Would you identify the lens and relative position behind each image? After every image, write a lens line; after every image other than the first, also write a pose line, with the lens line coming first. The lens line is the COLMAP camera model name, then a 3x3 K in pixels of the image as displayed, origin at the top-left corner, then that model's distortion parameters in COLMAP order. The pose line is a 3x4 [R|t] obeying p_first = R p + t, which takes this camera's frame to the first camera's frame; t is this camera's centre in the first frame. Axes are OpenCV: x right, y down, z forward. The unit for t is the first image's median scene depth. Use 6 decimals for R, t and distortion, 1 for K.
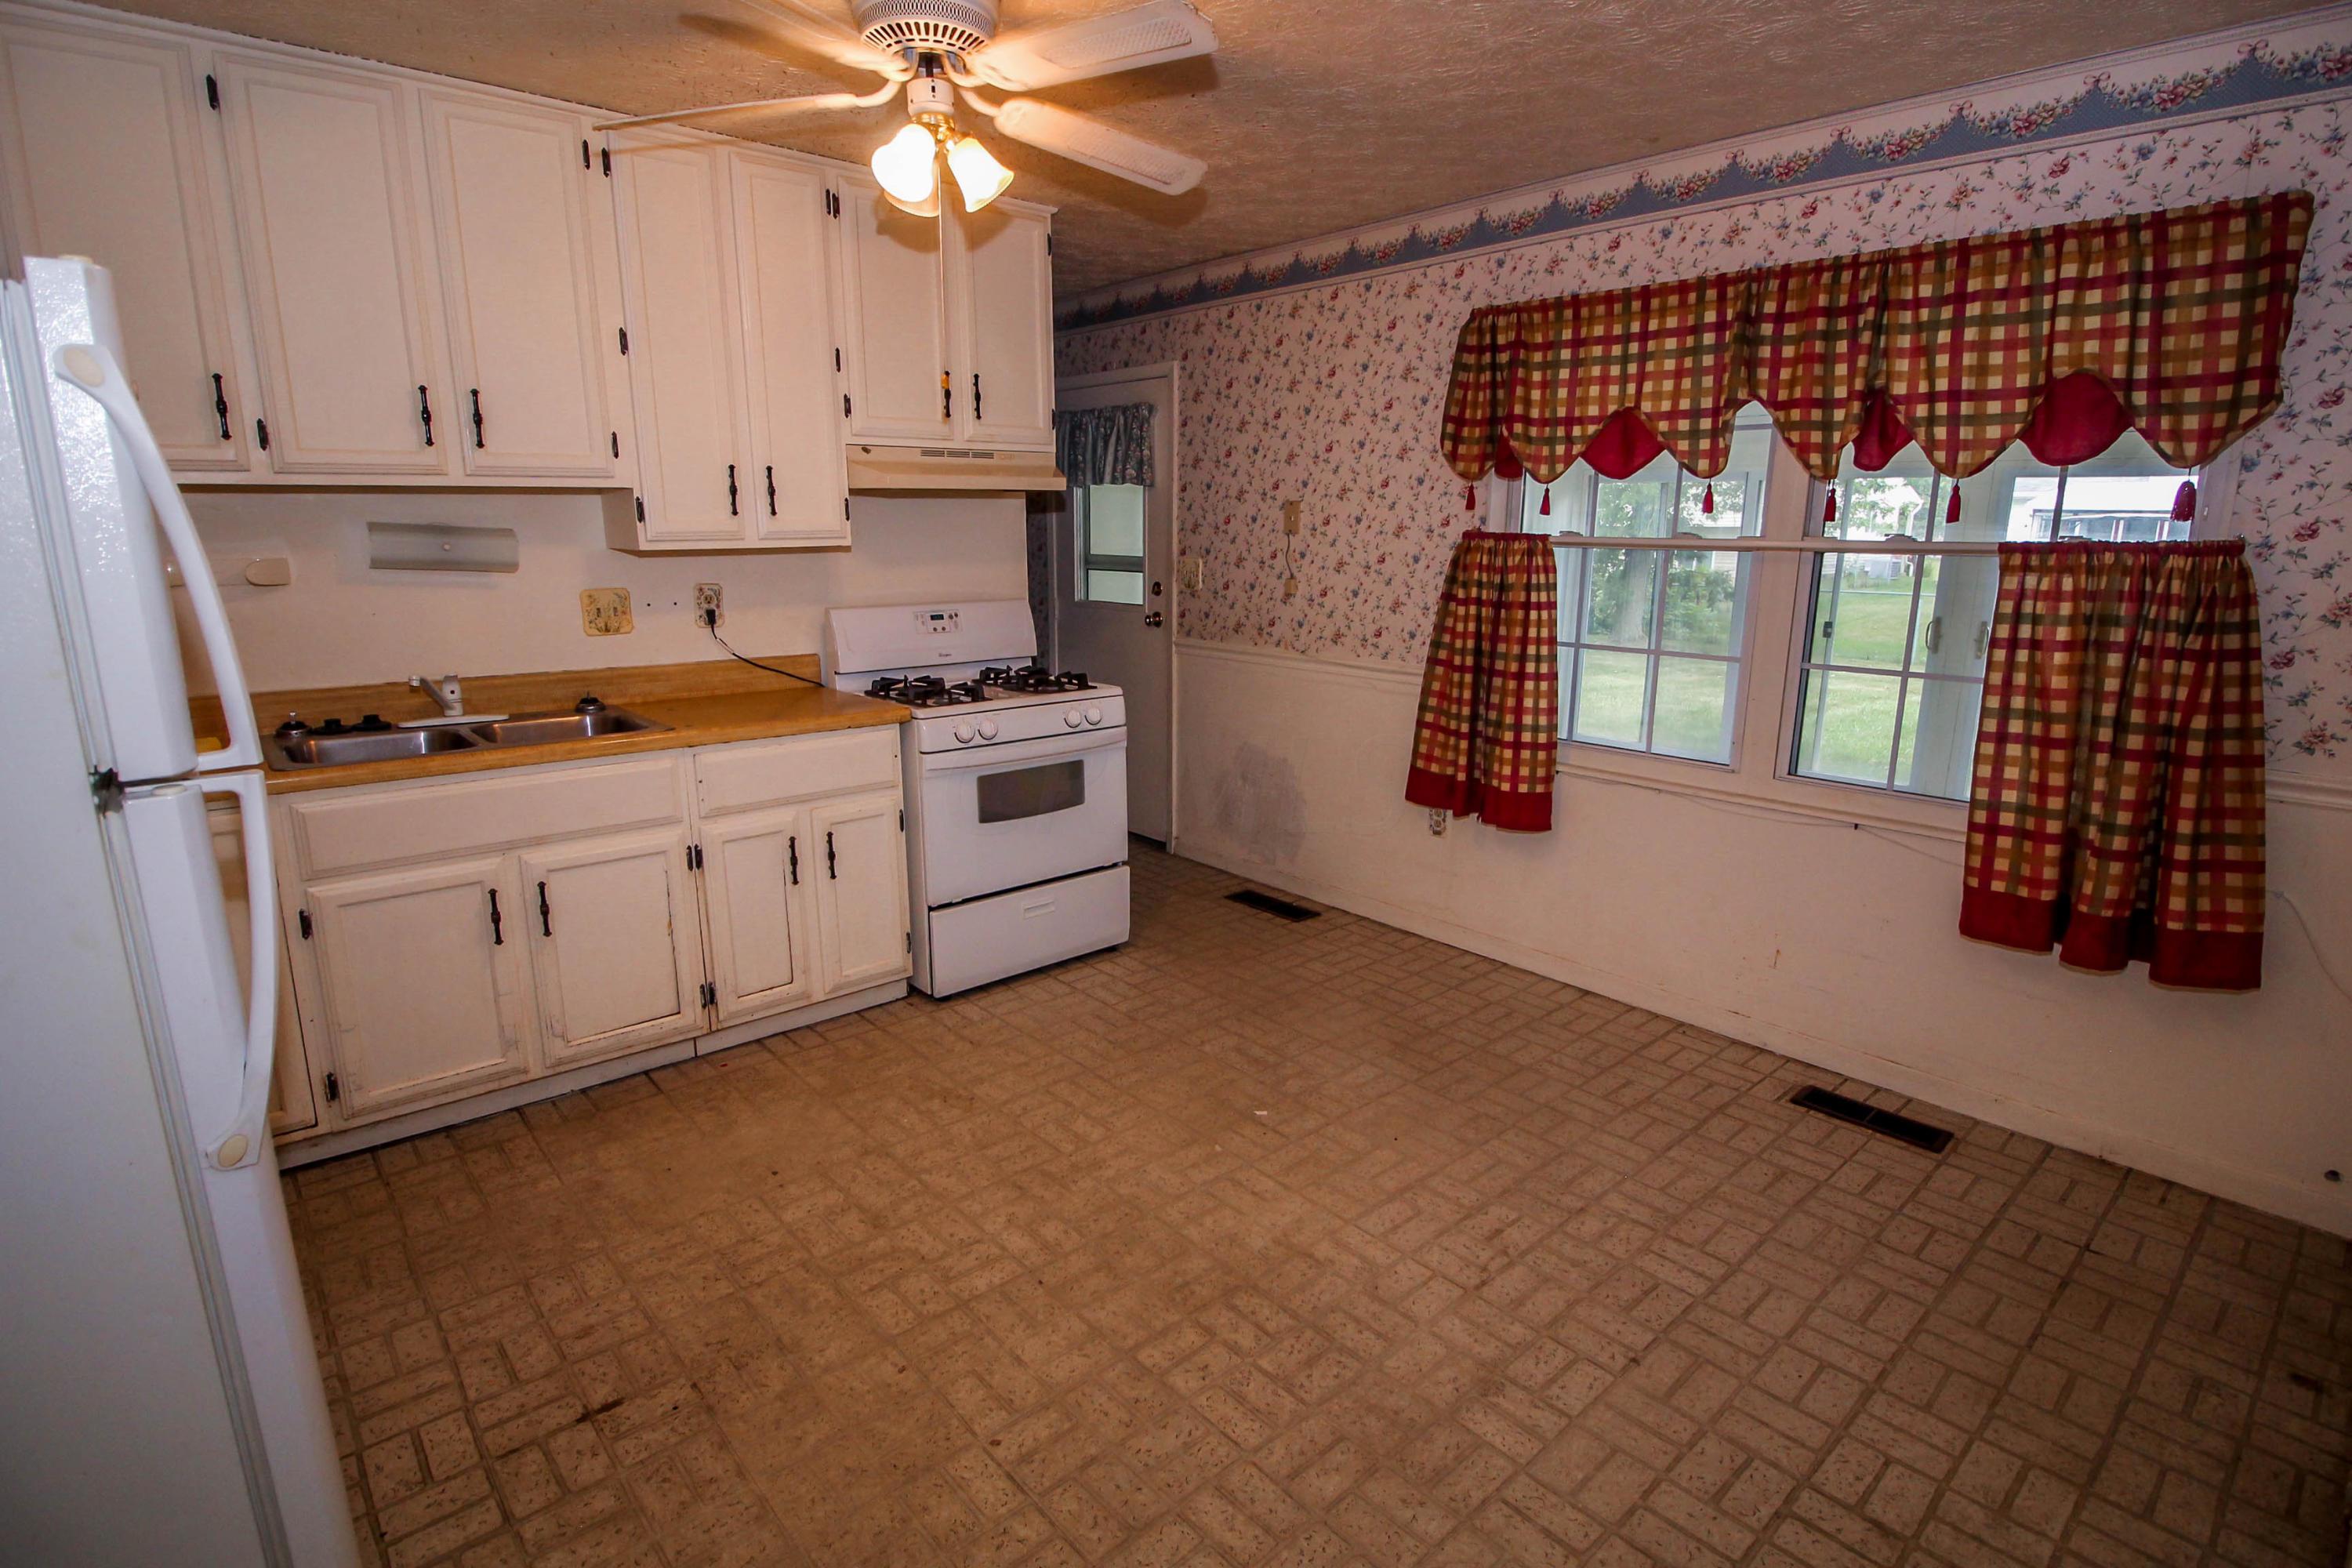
lens RADIAL K [[1151.5, 0, 1176.0], [0, 1151.5, 784.0], [0, 0, 1]] dist [0.000496, -0.000871]
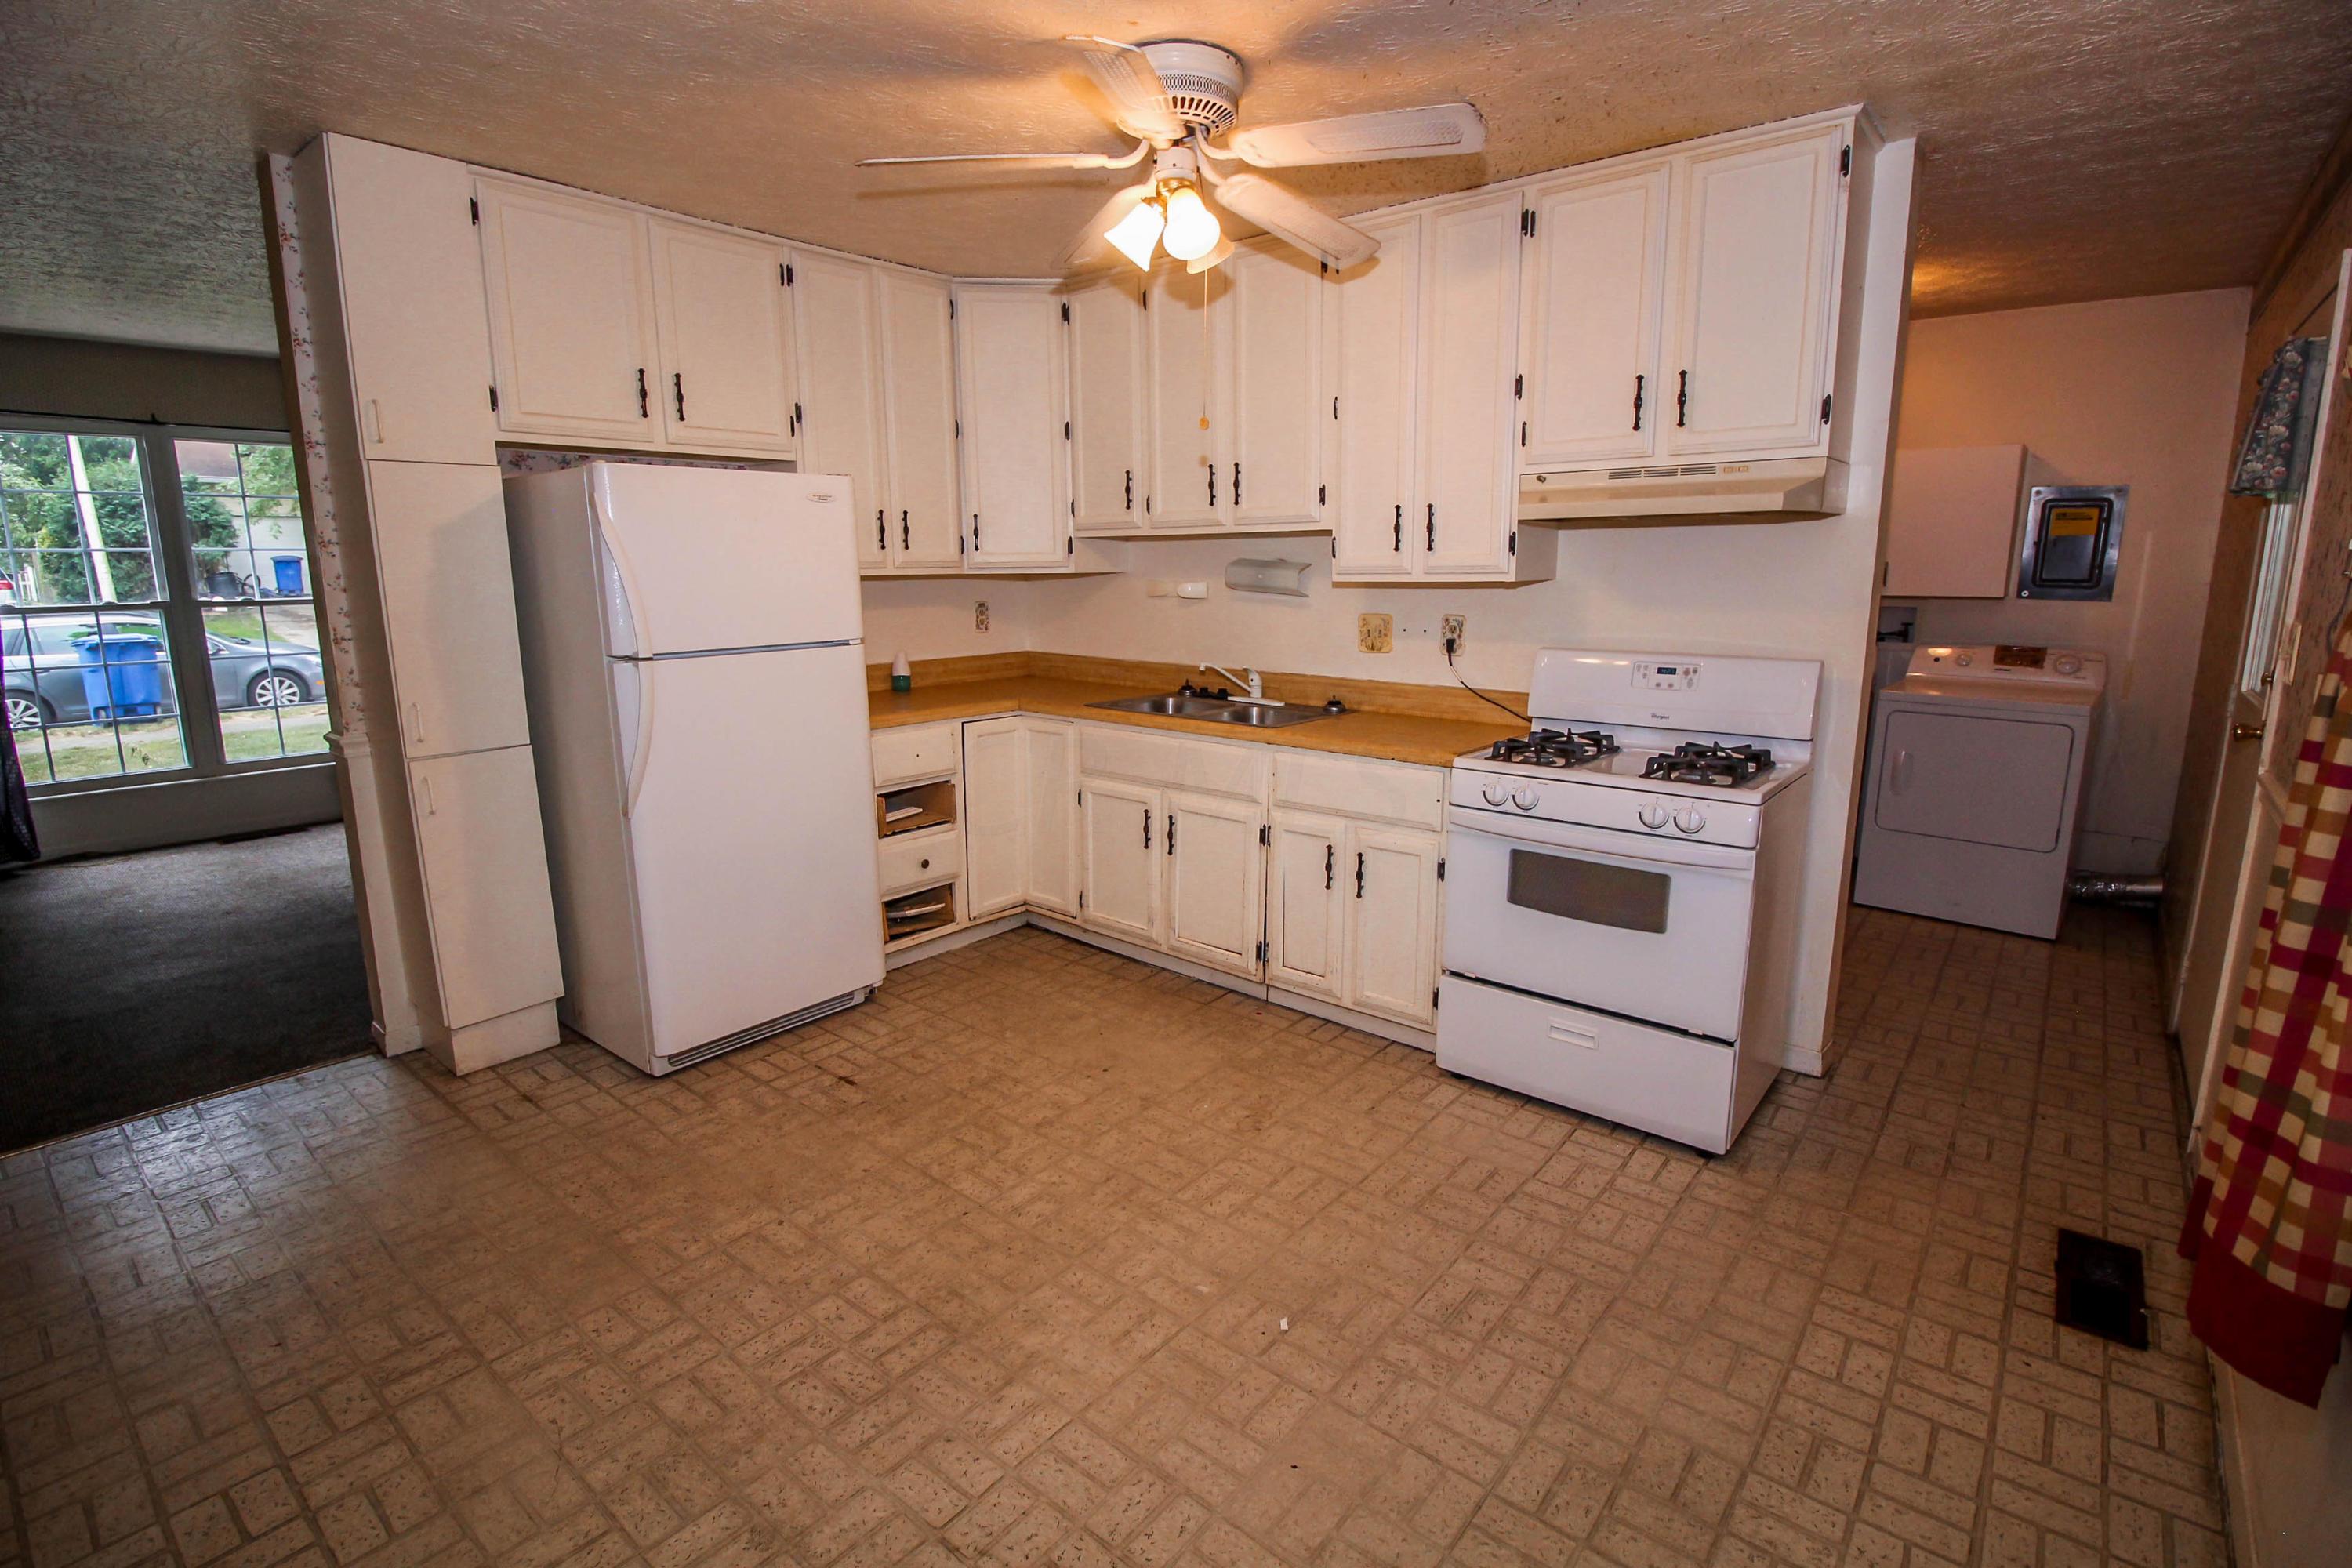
lens RADIAL K [[1096.8, 0, 1176.0], [0, 1096.8, 784.0], [0, 0, 1]] dist [-0.000209, -0.013175]
pose [[0.156418, 0.193757, -0.968500, 0.635026], [-0.216304, 0.963486, 0.157820, -0.141639], [0.963715, 0.184804, 0.192617, 0.648798]]
